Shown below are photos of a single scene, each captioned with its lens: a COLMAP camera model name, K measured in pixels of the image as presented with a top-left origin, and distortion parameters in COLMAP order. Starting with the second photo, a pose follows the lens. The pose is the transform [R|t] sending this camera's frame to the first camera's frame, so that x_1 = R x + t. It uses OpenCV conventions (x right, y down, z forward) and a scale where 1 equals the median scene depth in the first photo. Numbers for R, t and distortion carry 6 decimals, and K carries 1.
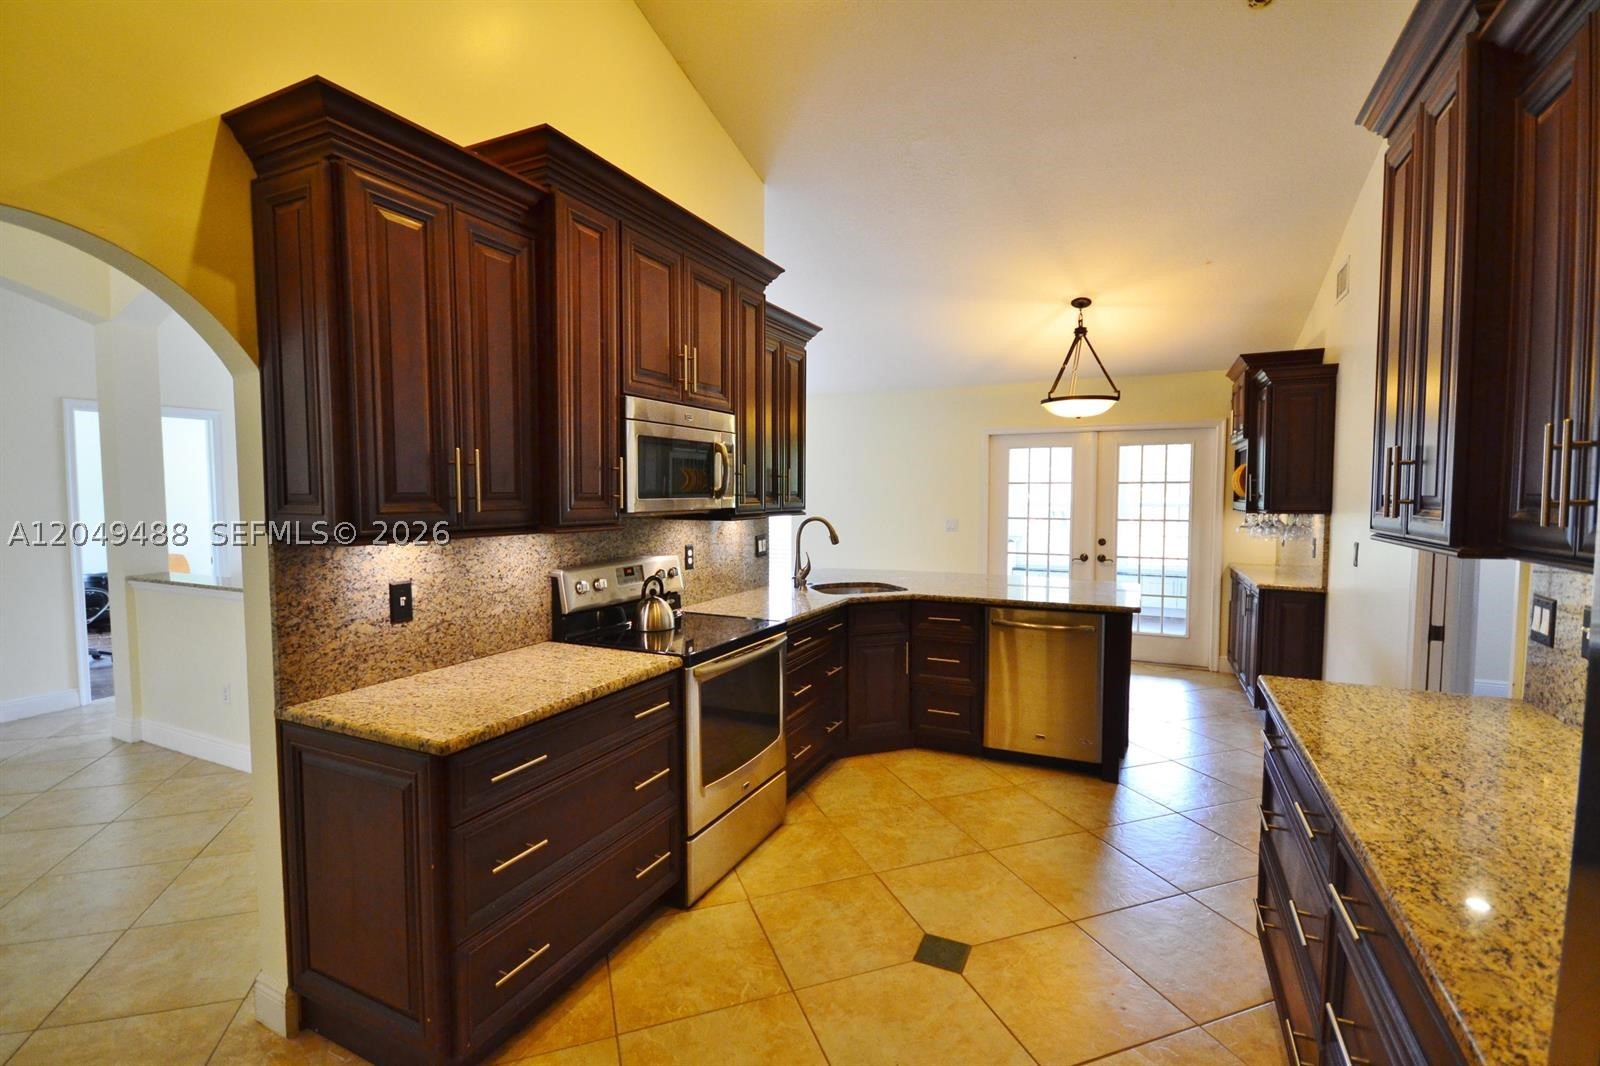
lens RADIAL K [[724.6, 0, 809.7], [0, 724.6, 522.4], [0, 0, 1]] dist [0.009966, -0.010387]
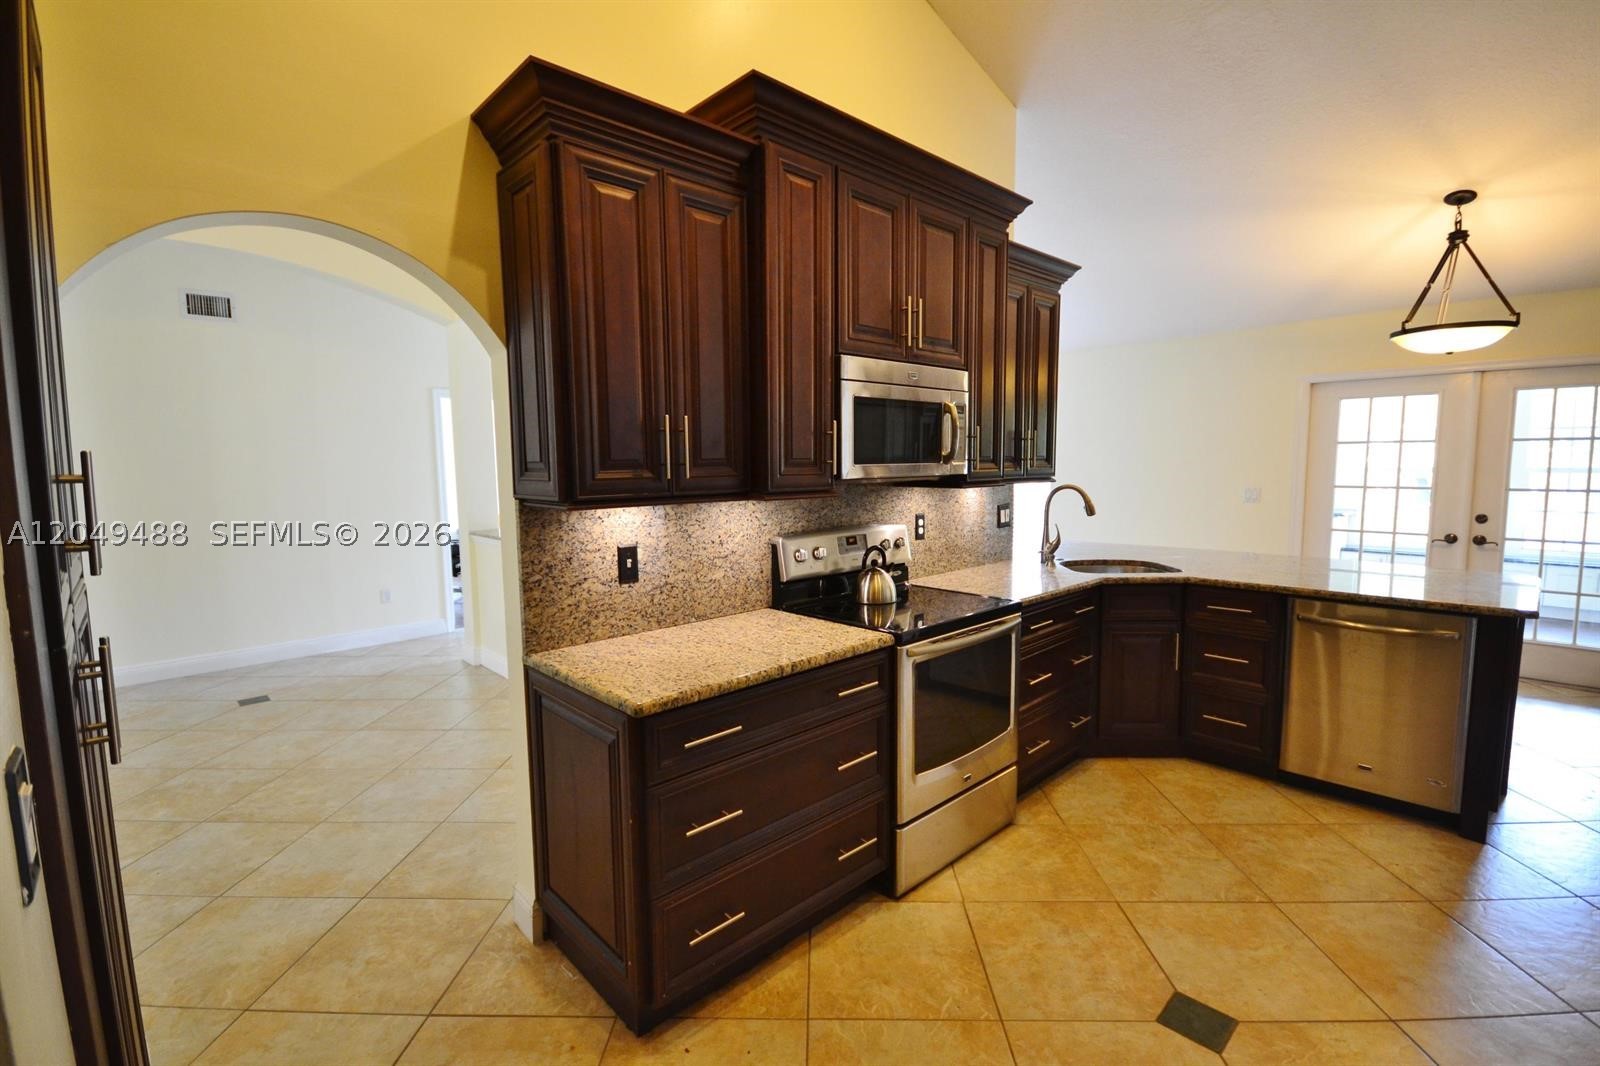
lens RADIAL K [[724.6, 0, 800.3], [0, 724.6, 526.9], [0, 0, 1]] dist [0.009966, -0.010387]
pose [[0.930565, 0.023463, -0.365374, 0.047064], [-0.004944, 0.998659, 0.051539, -0.000015], [0.366093, -0.046154, 0.929433, 0.093151]]
